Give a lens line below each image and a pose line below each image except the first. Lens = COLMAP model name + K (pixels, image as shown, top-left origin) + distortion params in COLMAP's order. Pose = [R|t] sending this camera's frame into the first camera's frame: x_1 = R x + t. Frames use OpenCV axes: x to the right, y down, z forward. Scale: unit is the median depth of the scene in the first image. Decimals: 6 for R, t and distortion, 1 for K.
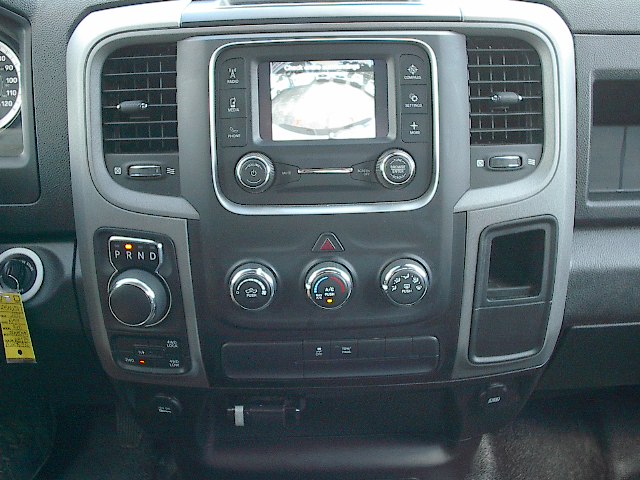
lens RADIAL K [[721.7, 0, 321.0], [0, 721.7, 244.4], [0, 0, 1]] dist [-0.117089, 0.000000]
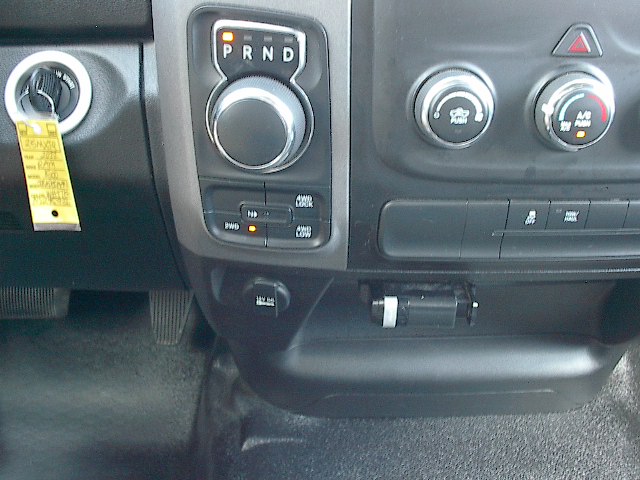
lens RADIAL K [[721.7, 0, 318.1], [0, 721.7, 237.2], [0, 0, 1]] dist [-0.117089, 0.000000]
pose [[0.999311, 0.022317, 0.029654, -0.210983], [-0.026315, 0.989498, 0.142132, 0.077764], [-0.026170, -0.142815, 0.989403, 0.353234]]
